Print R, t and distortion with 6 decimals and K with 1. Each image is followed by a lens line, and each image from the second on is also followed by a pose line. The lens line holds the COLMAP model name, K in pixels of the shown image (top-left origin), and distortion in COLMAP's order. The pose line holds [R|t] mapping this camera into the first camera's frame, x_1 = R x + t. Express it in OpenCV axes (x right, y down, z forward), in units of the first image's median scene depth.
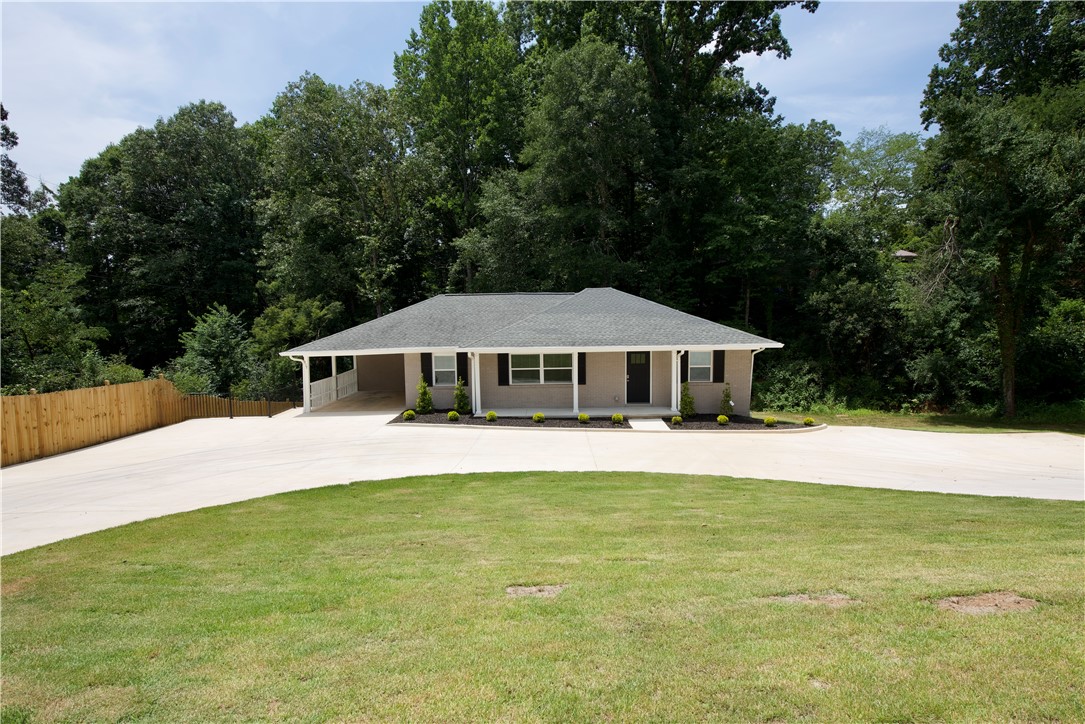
lens RADIAL K [[578.1, 0, 540.6], [0, 578.1, 361.3], [0, 0, 1]] dist [-0.000088, -0.000082]
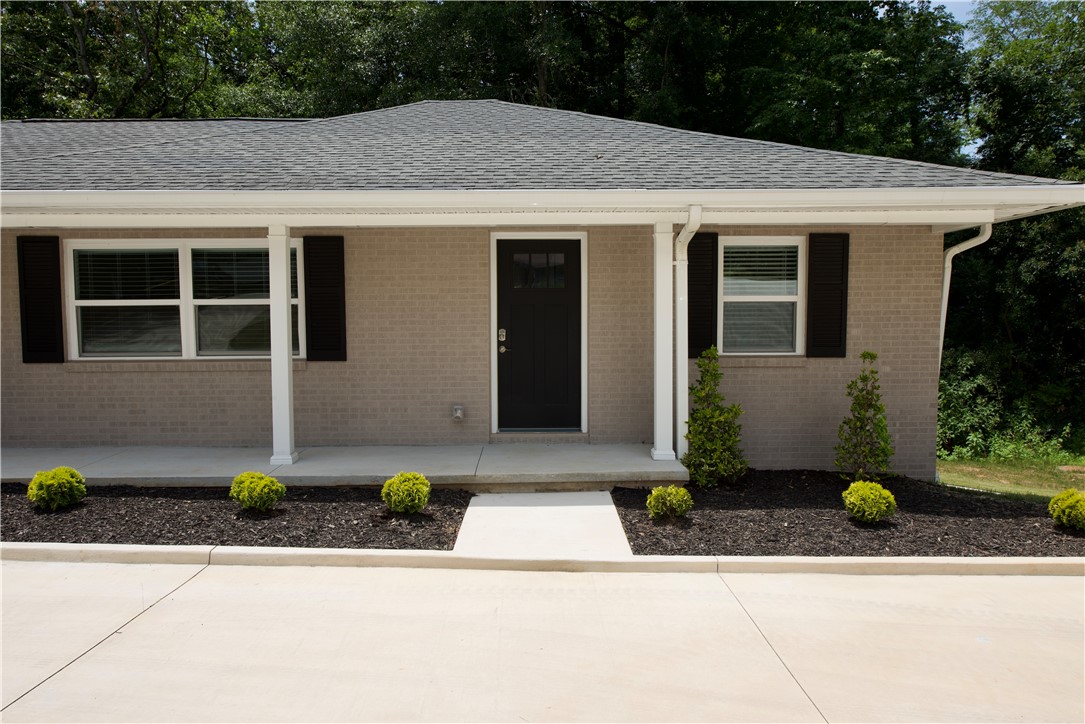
lens RADIAL K [[766.9, 0, 543.7], [0, 766.9, 362.2], [0, 0, 1]] dist [0.003823, 0.001678]
pose [[0.999507, 0.007623, 0.030442, 0.164044], [-0.006684, 0.999503, -0.030806, 0.052165], [-0.030661, 0.030587, 0.999062, 0.647167]]
